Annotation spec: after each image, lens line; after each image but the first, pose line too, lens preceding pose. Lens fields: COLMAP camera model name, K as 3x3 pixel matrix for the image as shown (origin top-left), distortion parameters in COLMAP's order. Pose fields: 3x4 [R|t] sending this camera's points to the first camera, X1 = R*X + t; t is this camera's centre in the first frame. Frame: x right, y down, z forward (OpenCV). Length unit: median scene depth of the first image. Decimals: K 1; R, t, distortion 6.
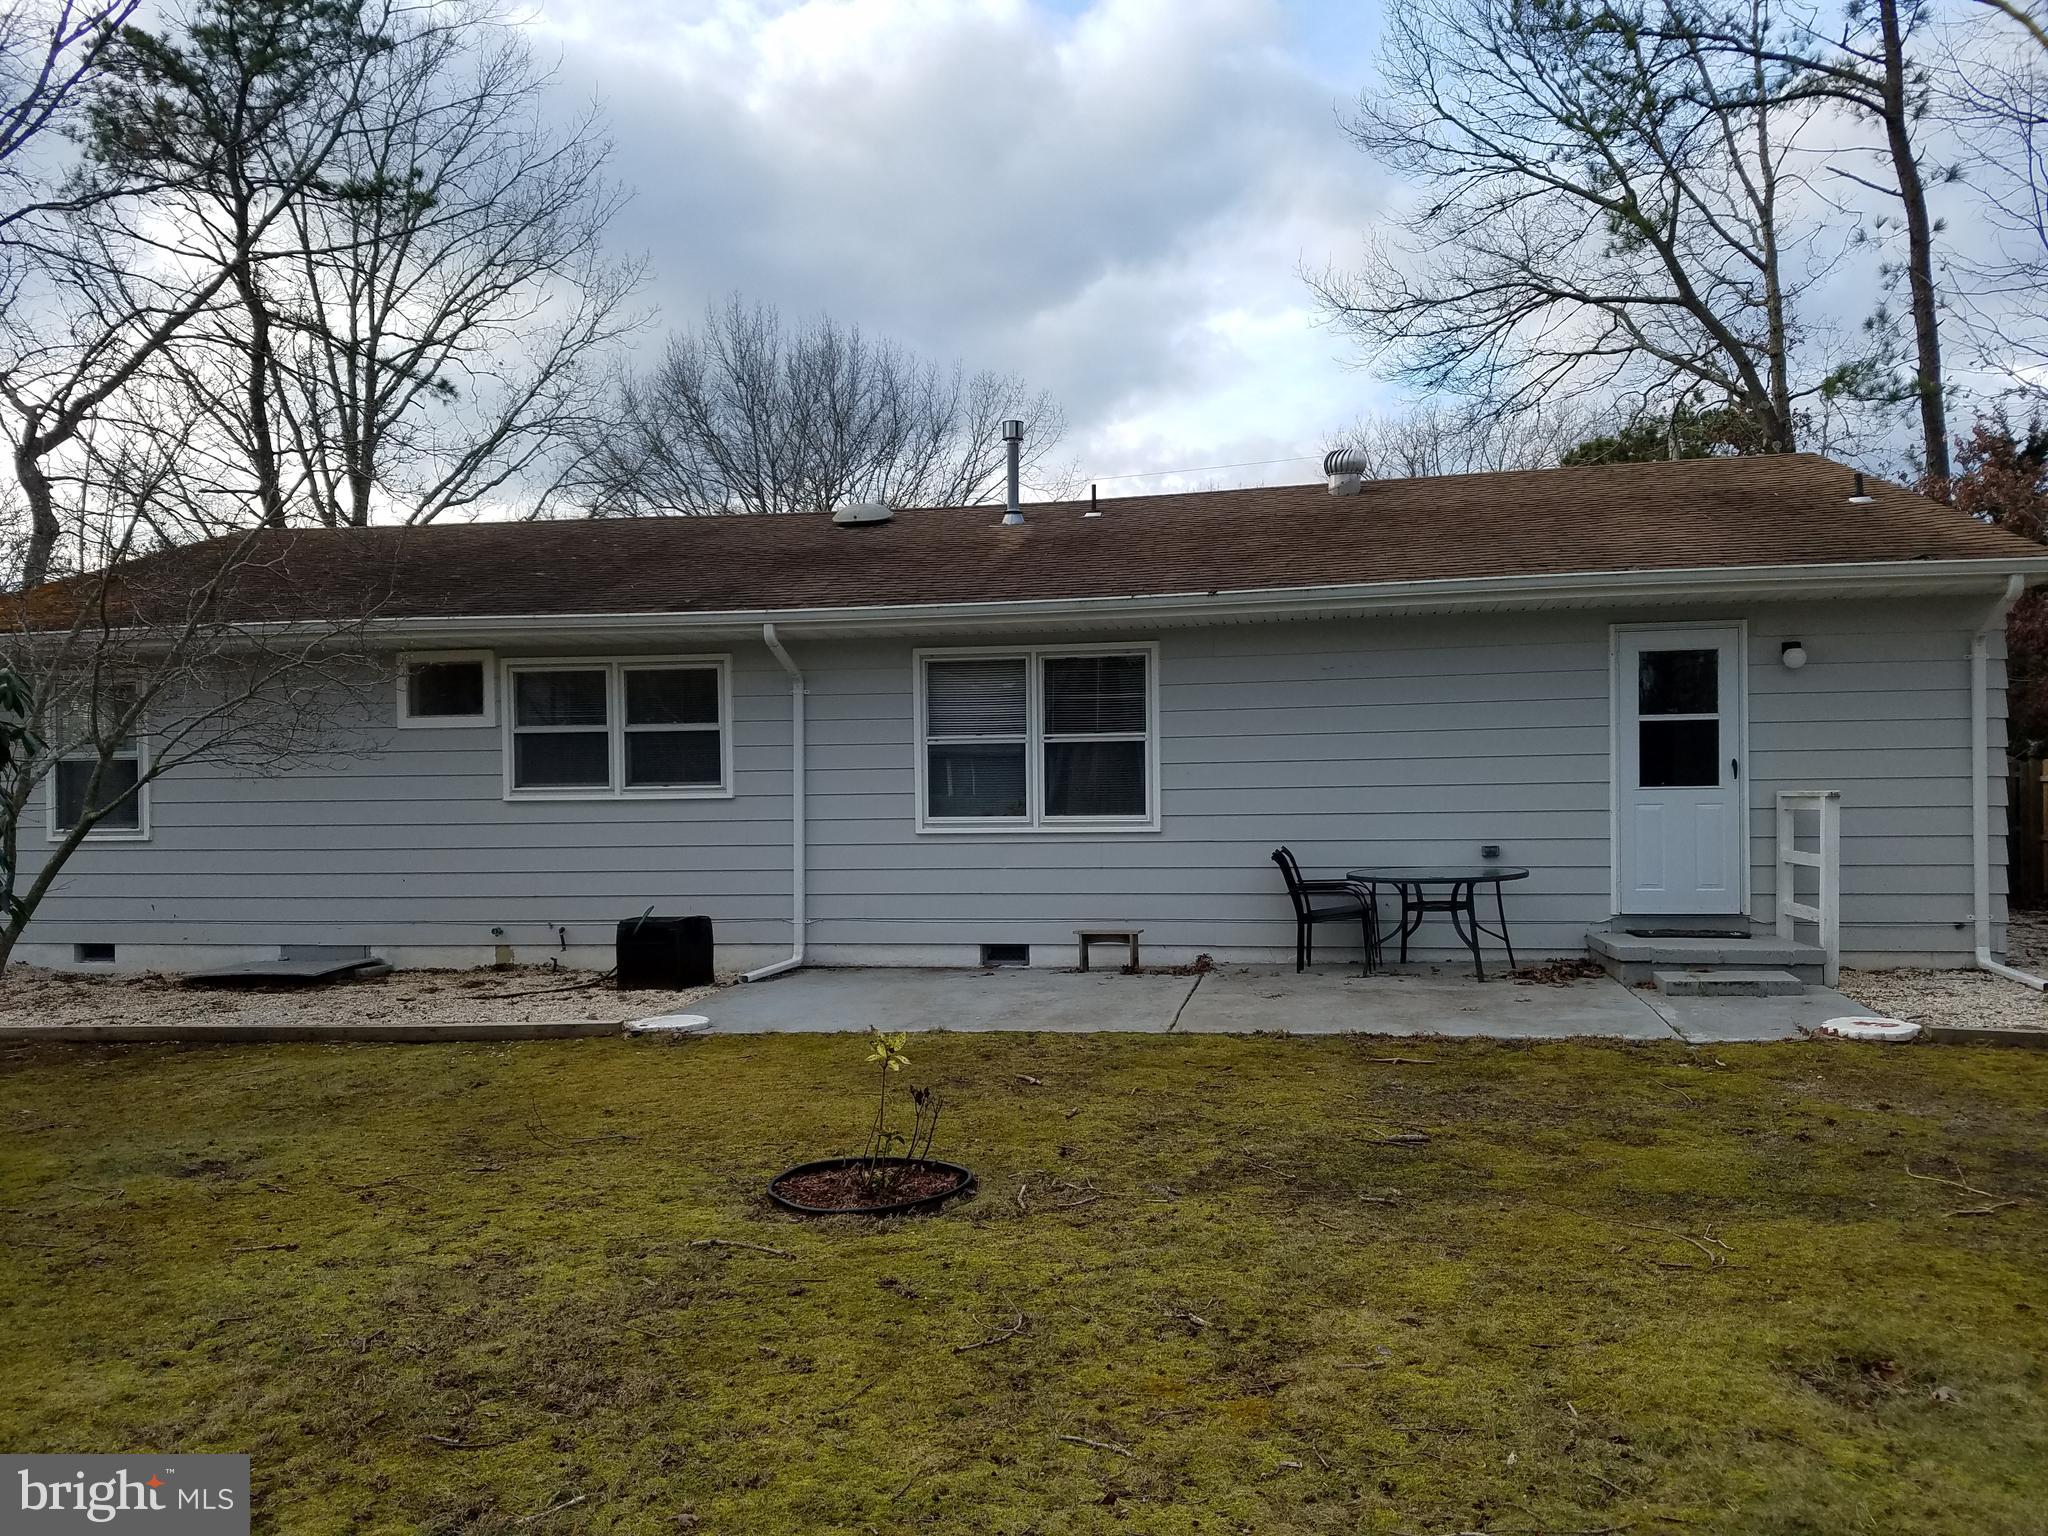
lens RADIAL K [[1579.1, 0, 1023.6], [0, 1579.1, 876.6], [0, 0, 1]] dist [0.211875, -0.288895]
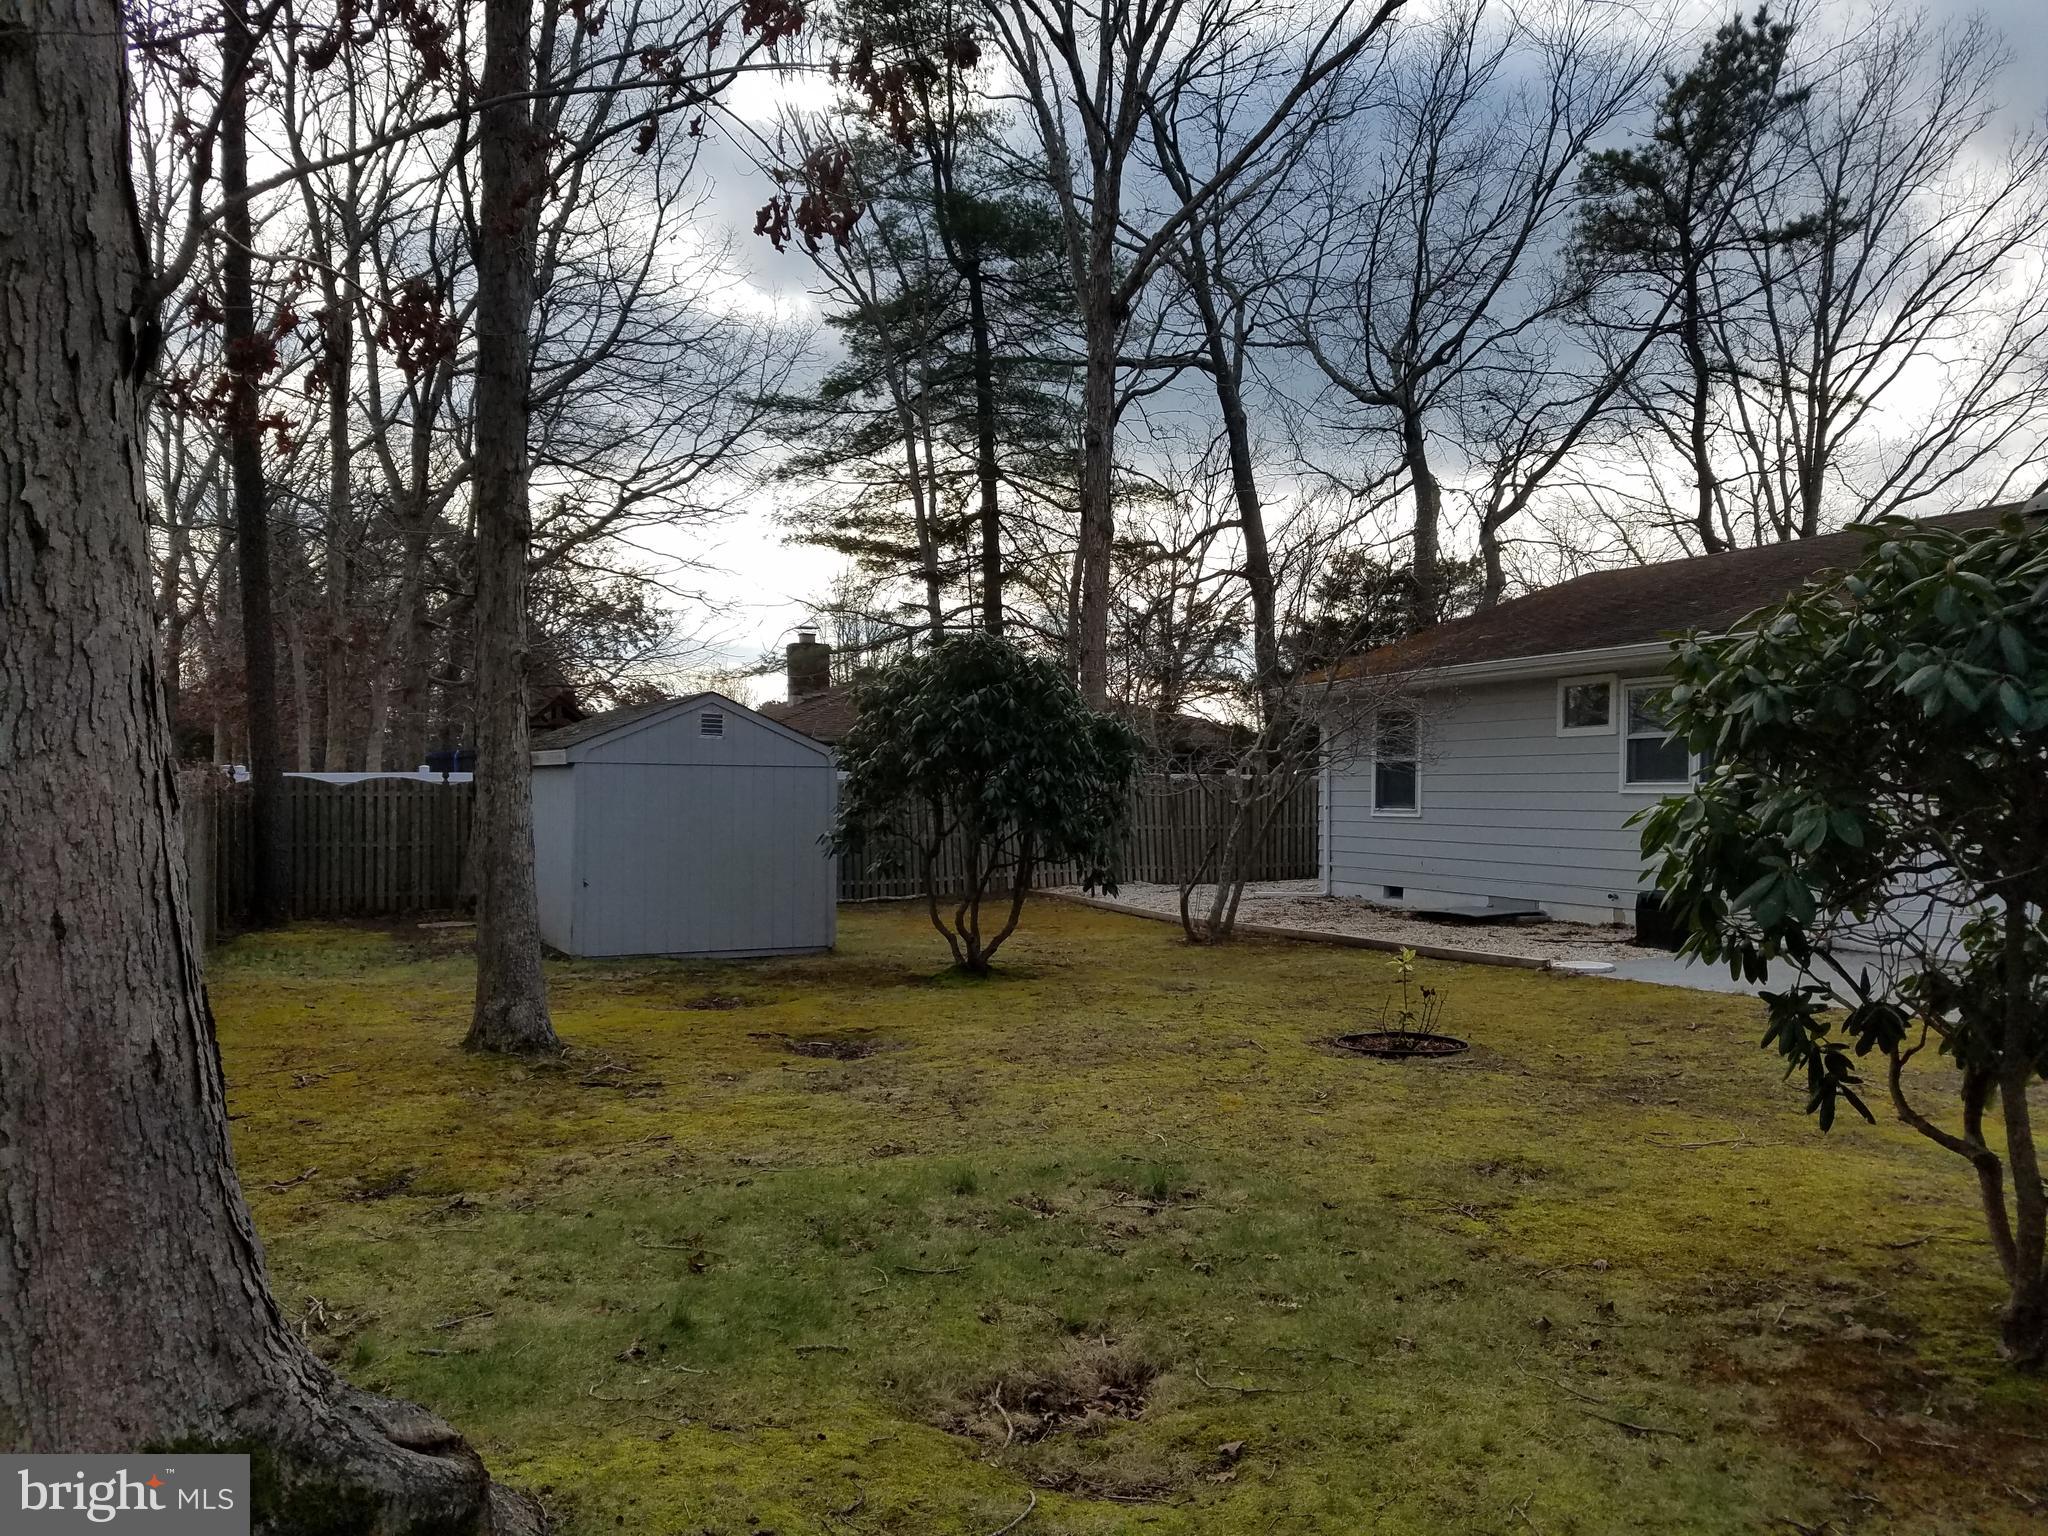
lens RADIAL K [[1588.4, 0, 1018.1], [0, 1588.4, 837.5], [0, 0, 1]] dist [0.215499, -0.375162]
pose [[0.565875, 0.038428, -0.823595, 0.428125], [-0.048345, 0.998741, 0.013383, -0.005091], [0.823072, 0.032243, 0.567020, -0.081621]]
